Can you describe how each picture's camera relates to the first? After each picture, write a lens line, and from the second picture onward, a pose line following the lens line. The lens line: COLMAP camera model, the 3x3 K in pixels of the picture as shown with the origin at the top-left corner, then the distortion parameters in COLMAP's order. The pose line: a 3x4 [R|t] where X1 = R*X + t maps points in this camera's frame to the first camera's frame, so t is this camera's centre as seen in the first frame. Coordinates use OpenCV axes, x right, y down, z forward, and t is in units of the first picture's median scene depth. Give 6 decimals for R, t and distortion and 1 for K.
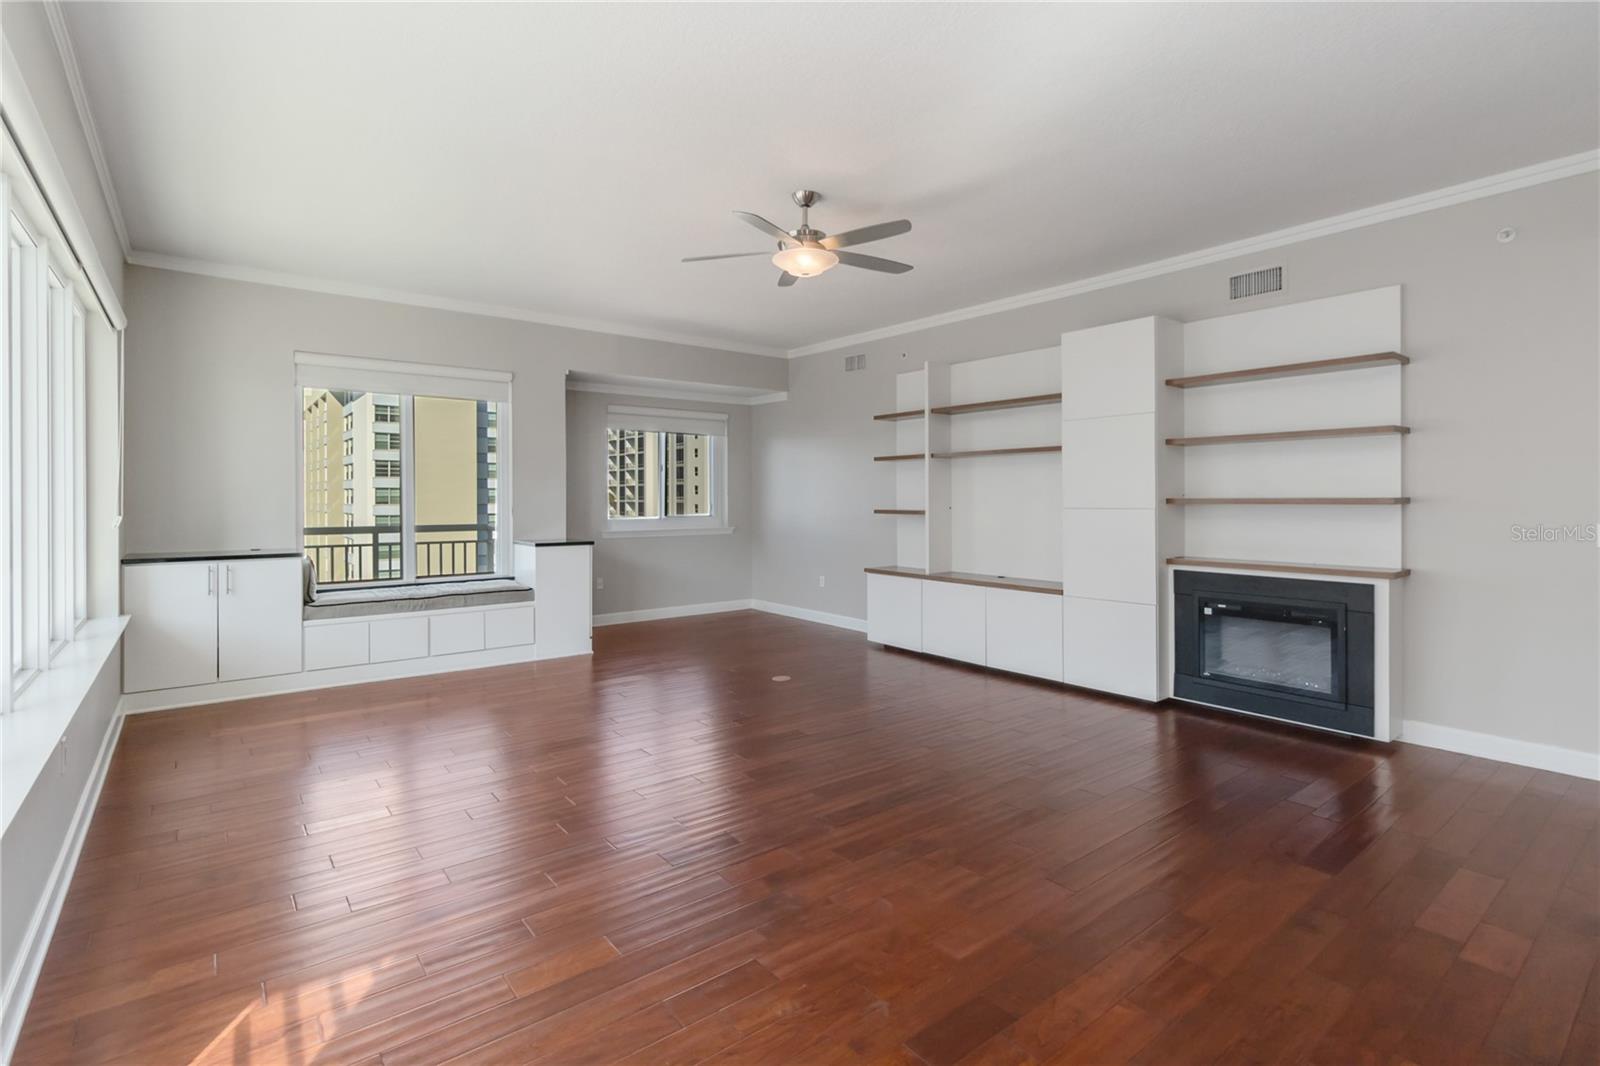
lens RADIAL K [[755.2, 0, 800.7], [0, 755.2, 519.7], [0, 0, 1]] dist [0.014410, 0.000278]
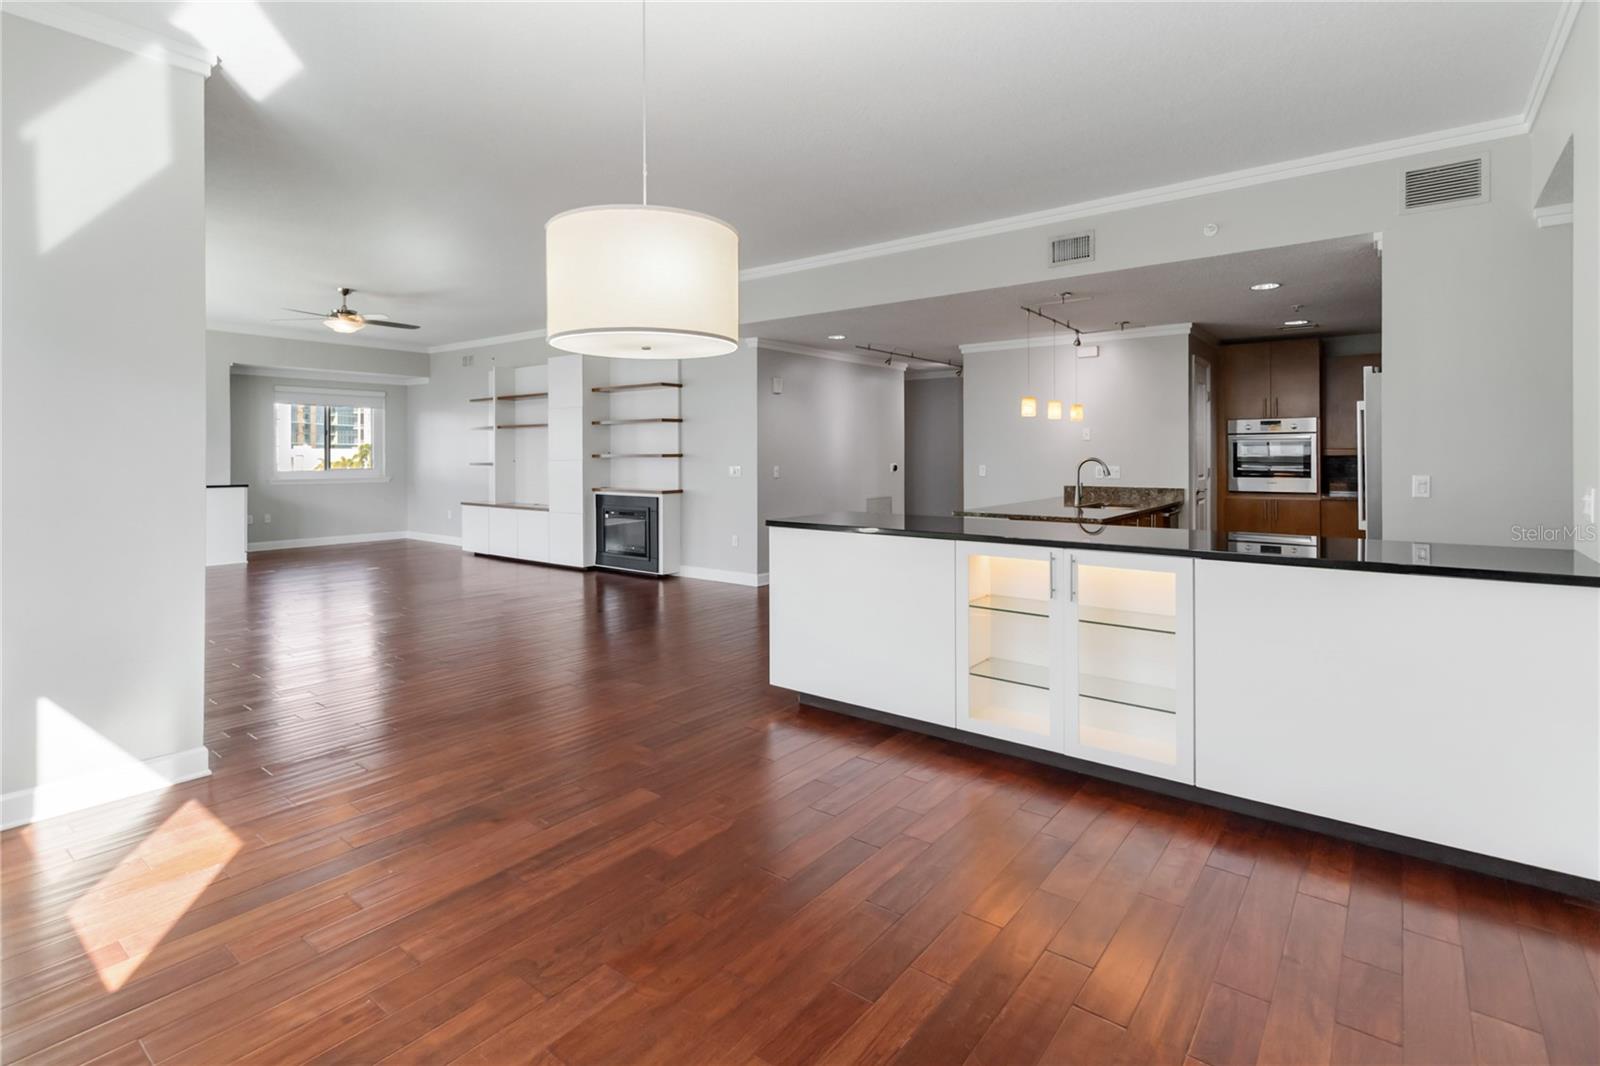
lens RADIAL K [[773.7, 0, 805.3], [0, 773.7, 456.0], [0, 0, 1]] dist [-0.000658, 0.000228]
pose [[0.970698, 0.002430, 0.240292, 0.517543], [0.005259, 0.999495, -0.031353, 0.035149], [-0.240247, 0.031698, 0.970194, -0.874649]]
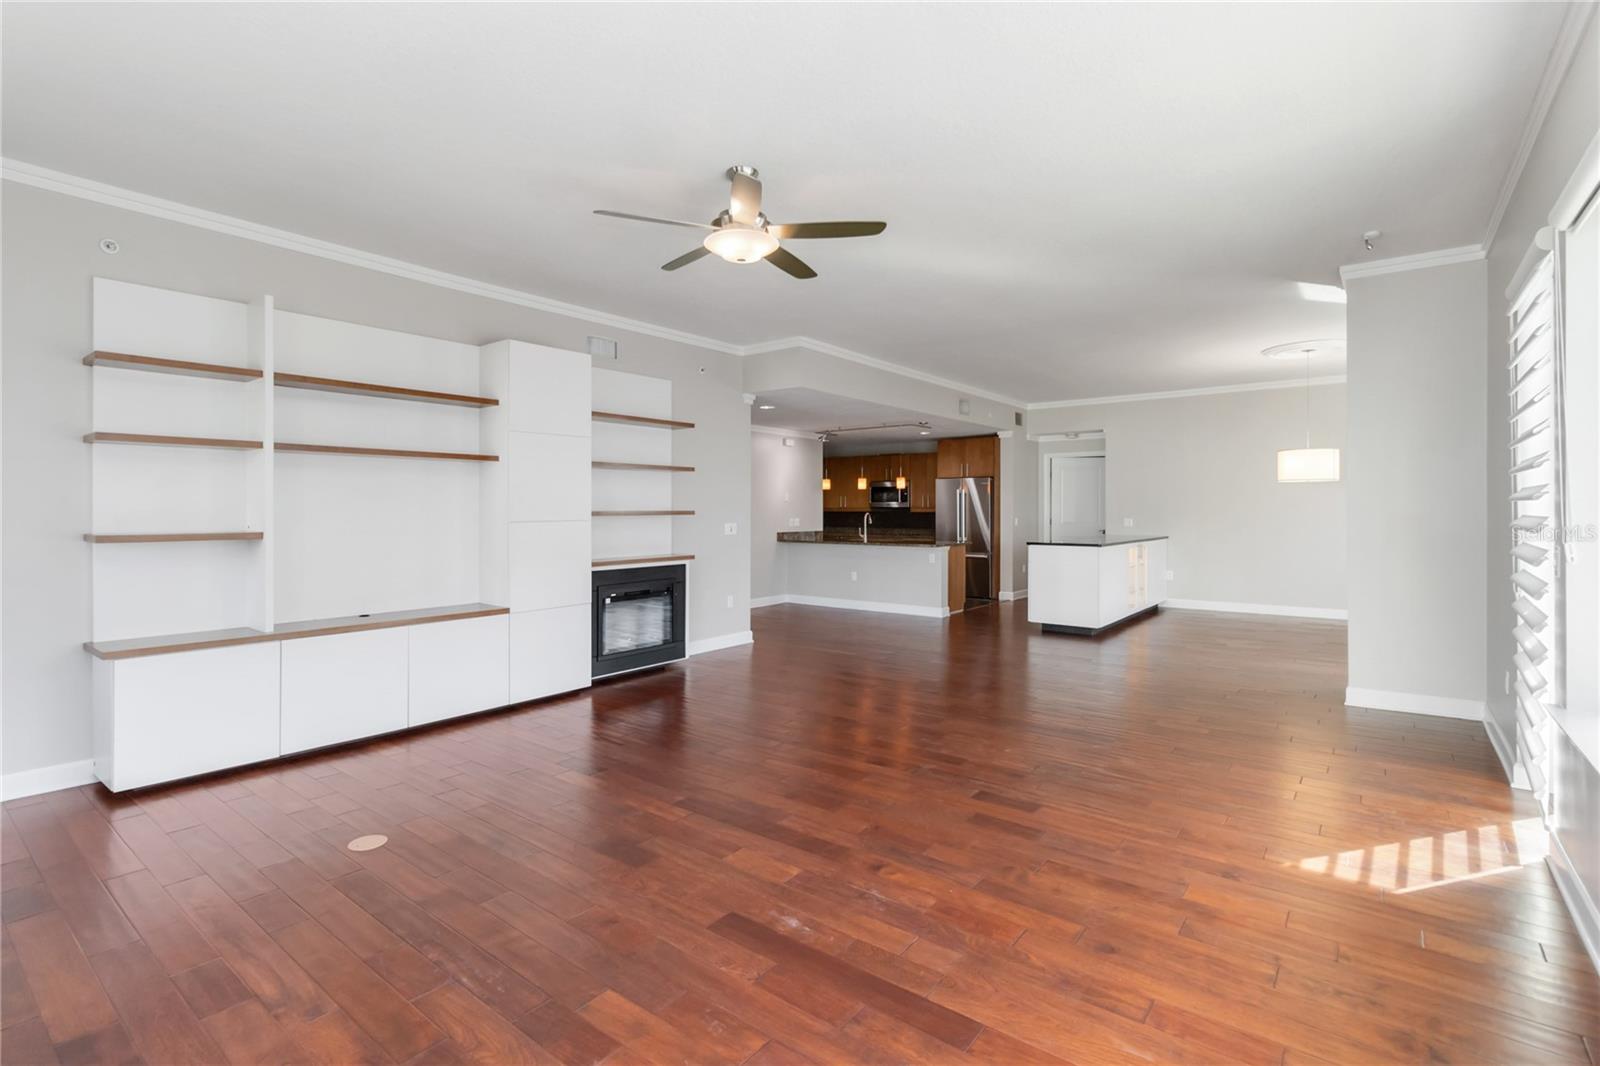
lens RADIAL K [[755.2, 0, 806.8], [0, 755.2, 509.2], [0, 0, 1]] dist [0.014410, 0.000278]
pose [[-0.232217, 0.004050, 0.972656, -0.705660], [0.032317, 0.999471, 0.003554, -0.022469], [-0.972127, 0.032259, -0.232225, 0.904927]]
